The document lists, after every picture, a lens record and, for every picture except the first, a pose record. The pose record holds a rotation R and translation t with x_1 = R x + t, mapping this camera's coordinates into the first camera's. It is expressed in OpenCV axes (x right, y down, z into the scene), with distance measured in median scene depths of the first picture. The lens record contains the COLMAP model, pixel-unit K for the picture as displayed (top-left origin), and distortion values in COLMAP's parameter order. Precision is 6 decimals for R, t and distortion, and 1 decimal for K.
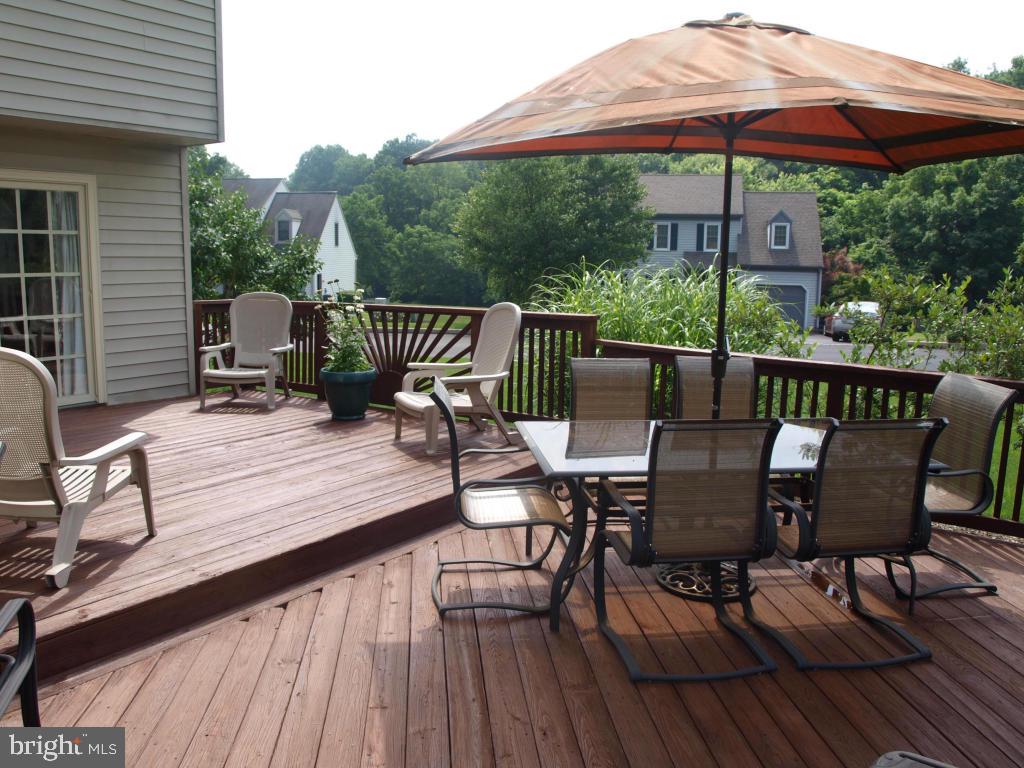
lens RADIAL K [[834.4, 0, 510.7], [0, 834.4, 385.3], [0, 0, 1]] dist [-0.048307, 0.004666]
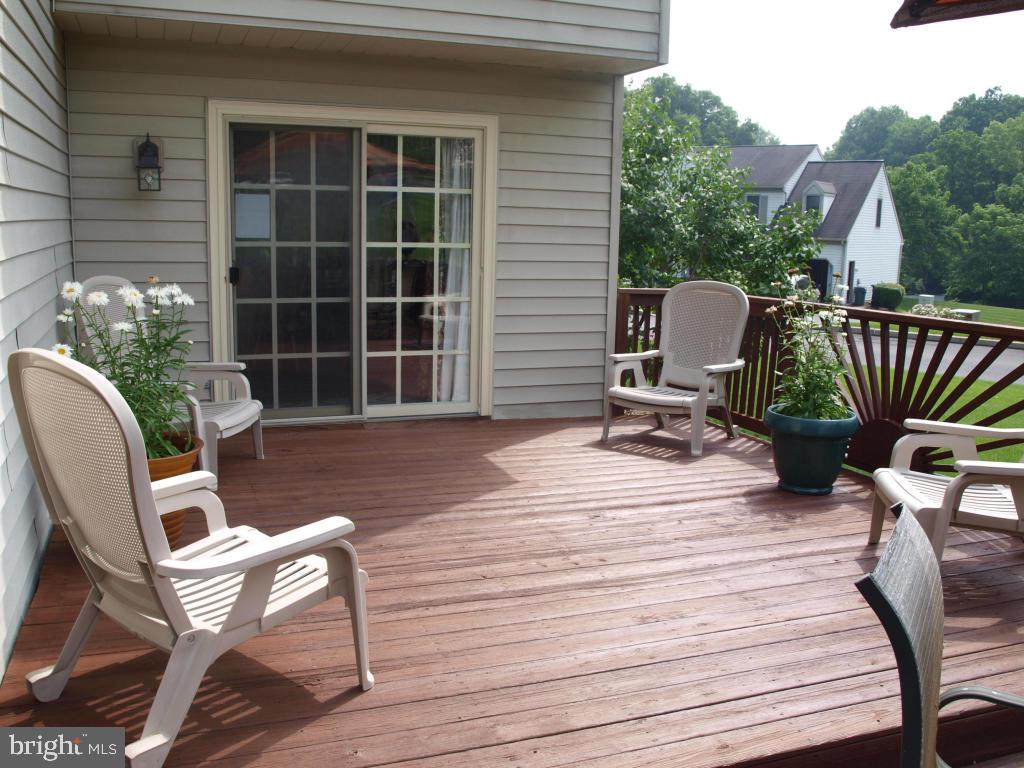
lens RADIAL K [[956.1, 0, 501.0], [0, 956.1, 368.5], [0, 0, 1]] dist [-0.079422, 0.030299]
pose [[0.831723, 0.093630, -0.547239, -0.003759], [-0.103637, 0.994535, 0.012647, -0.033448], [0.545433, 0.046195, 0.836881, 0.258285]]
